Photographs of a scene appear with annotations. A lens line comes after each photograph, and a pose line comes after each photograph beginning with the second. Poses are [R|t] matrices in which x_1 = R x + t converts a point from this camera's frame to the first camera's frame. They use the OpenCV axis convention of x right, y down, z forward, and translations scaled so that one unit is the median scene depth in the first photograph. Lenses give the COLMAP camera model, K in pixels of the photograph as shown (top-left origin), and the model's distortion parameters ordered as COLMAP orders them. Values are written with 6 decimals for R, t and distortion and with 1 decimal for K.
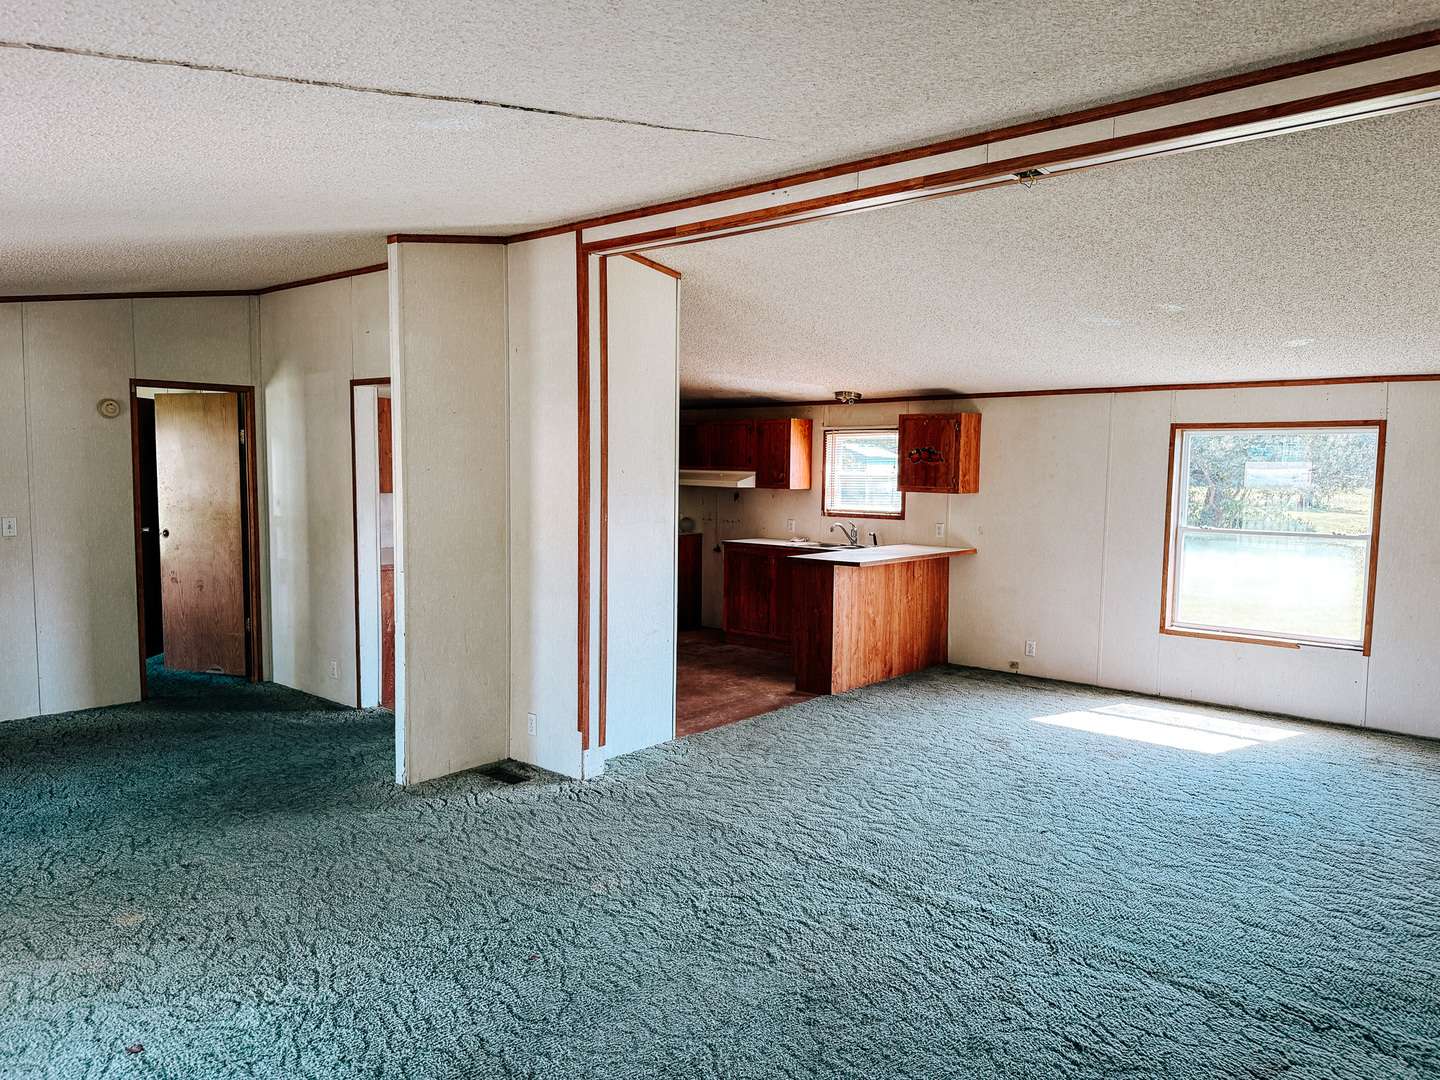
lens RADIAL K [[1014.2, 0, 716.2], [0, 1014.2, 540.3], [0, 0, 1]] dist [0.073315, -0.034757]
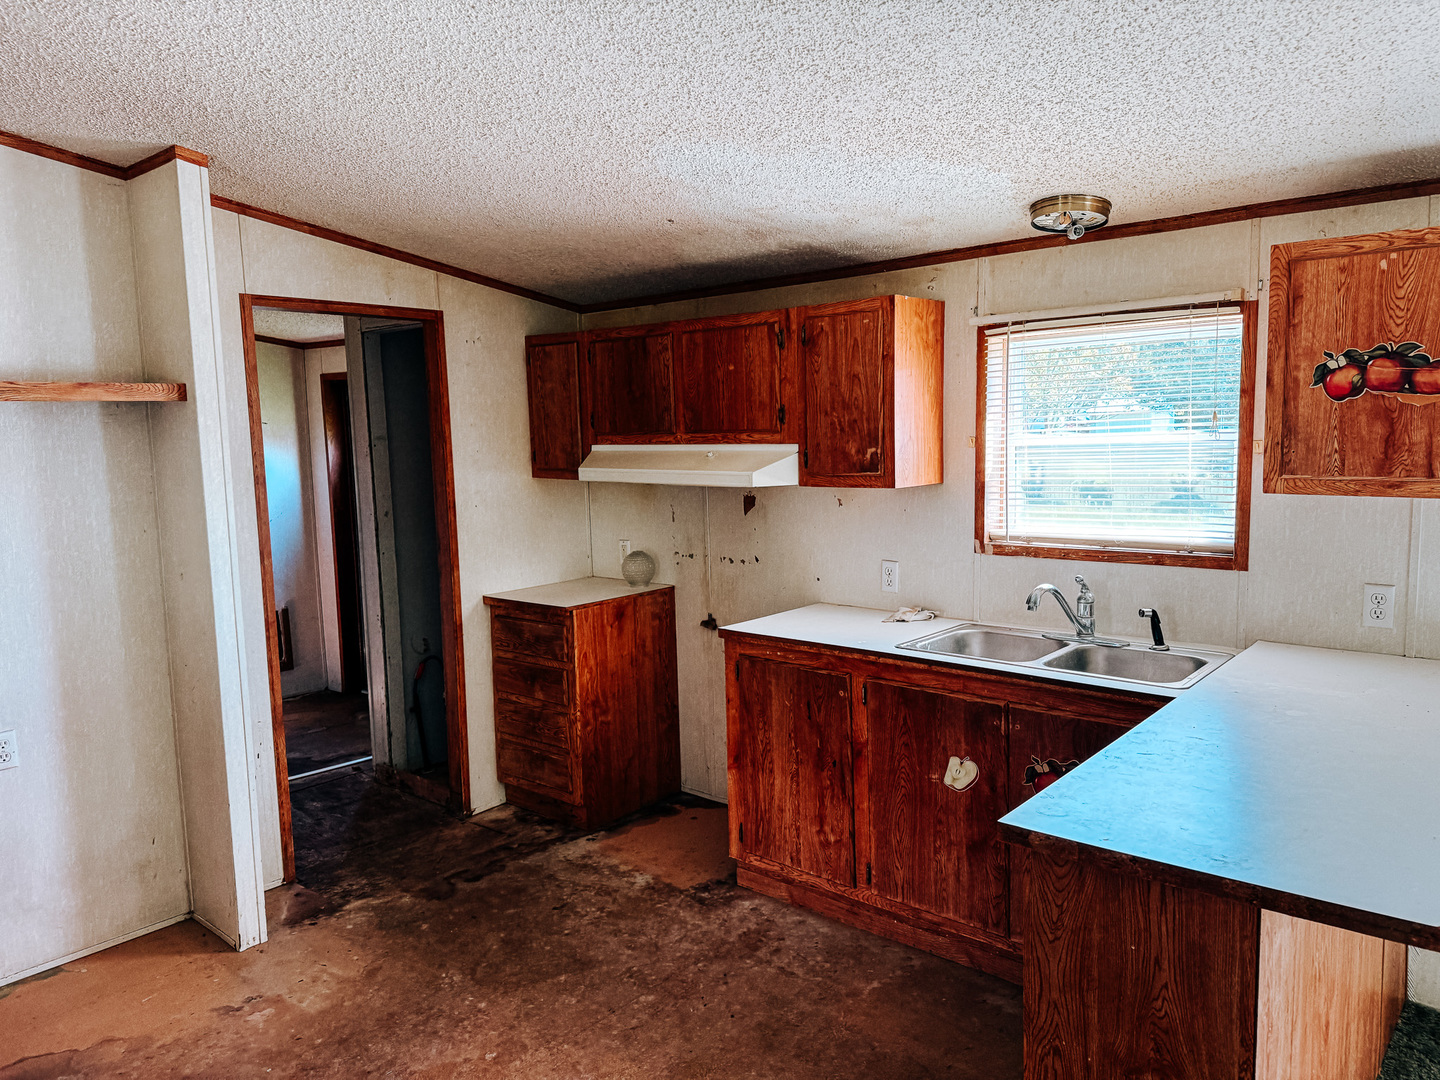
lens RADIAL K [[1014.2, 0, 714.7], [0, 1014.2, 535.7], [0, 0, 1]] dist [0.073315, -0.034757]
pose [[0.999262, -0.038154, -0.004481, 0.007439], [0.038288, 0.998644, 0.035283, -0.048405], [0.003129, -0.035429, 0.999367, 0.621199]]
